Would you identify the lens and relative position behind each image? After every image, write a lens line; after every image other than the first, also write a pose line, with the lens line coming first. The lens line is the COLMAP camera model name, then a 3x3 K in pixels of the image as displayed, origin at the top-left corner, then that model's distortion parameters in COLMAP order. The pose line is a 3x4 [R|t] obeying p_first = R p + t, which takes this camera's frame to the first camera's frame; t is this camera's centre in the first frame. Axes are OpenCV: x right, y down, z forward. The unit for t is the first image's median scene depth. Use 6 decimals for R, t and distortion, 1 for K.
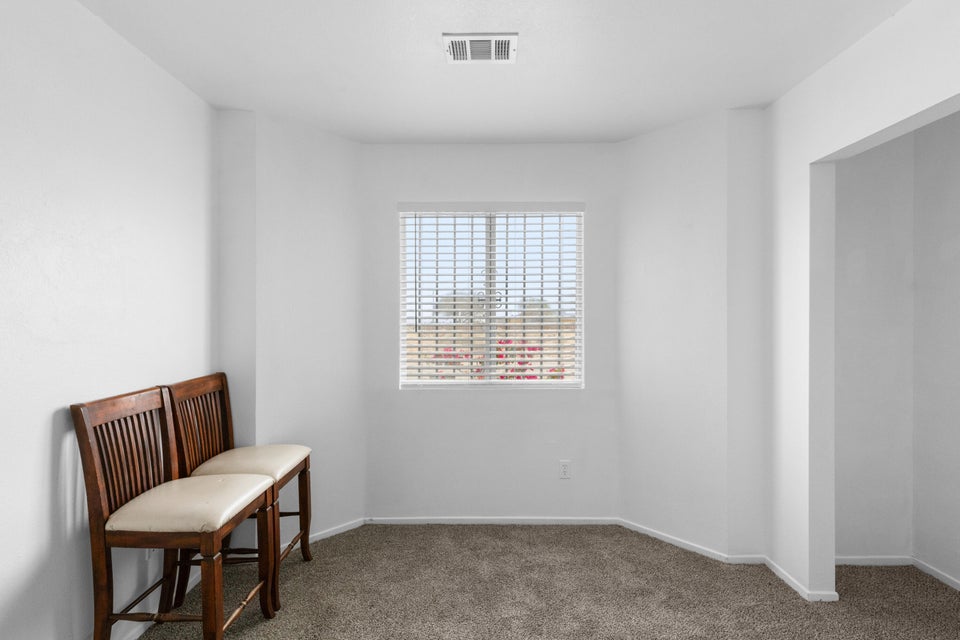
lens RADIAL K [[450.6, 0, 476.2], [0, 450.6, 321.9], [0, 0, 1]] dist [0.001886, 0.000658]
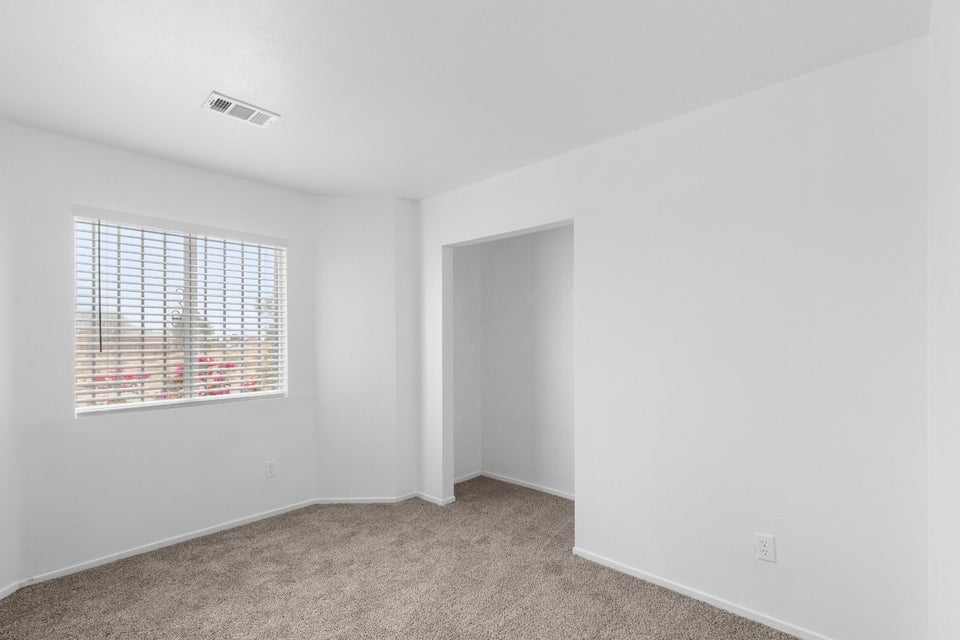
lens RADIAL K [[440.3, 0, 481.6], [0, 440.3, 344.5], [0, 0, 1]] dist [0.000251, -0.000025]
pose [[0.682251, -0.011169, 0.731033, -0.305159], [0.004598, 0.999929, 0.010986, -0.000083], [-0.731104, -0.004133, 0.682254, -0.190828]]
